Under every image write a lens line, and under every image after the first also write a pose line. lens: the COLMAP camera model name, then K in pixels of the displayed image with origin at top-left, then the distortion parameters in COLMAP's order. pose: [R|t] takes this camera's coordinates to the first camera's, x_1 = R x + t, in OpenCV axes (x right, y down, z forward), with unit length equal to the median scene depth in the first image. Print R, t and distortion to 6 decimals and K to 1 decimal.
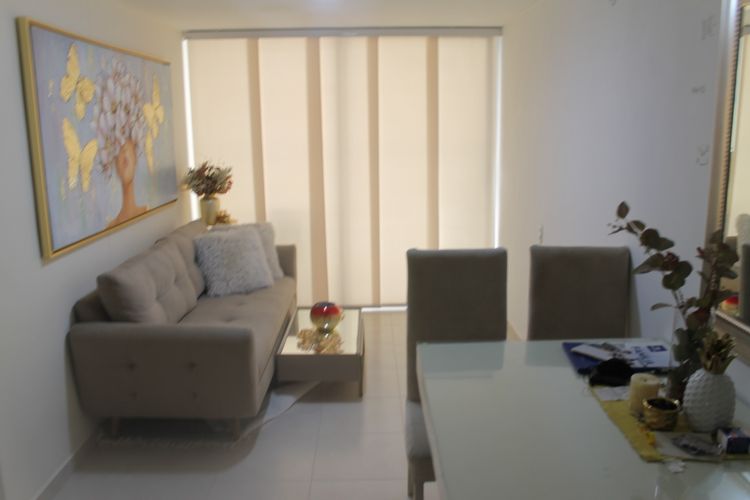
lens RADIAL K [[652.2, 0, 374.9], [0, 652.2, 257.7], [0, 0, 1]] dist [-0.153665, 0.139905]
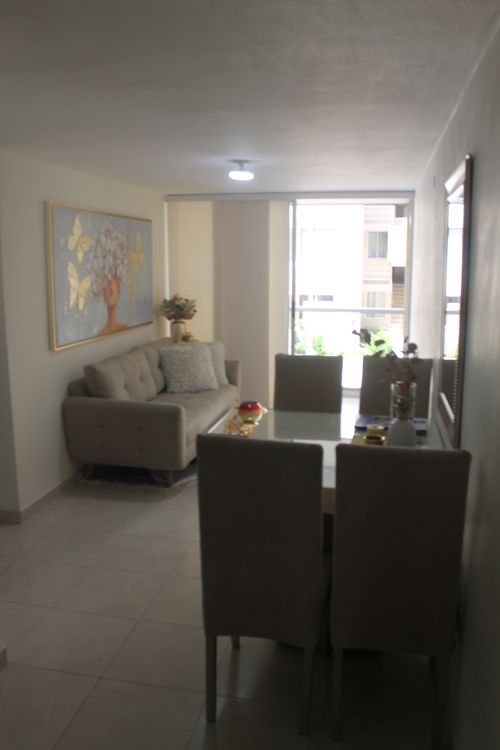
lens RADIAL K [[652.2, 0, 245.5], [0, 652.2, 377.1], [0, 0, 1]] dist [-0.153665, 0.139905]
pose [[0.976773, 0.049495, -0.208484, 0.216784], [-0.055979, 0.998111, -0.025311, 0.061020], [0.206837, 0.036394, 0.977698, -0.351596]]
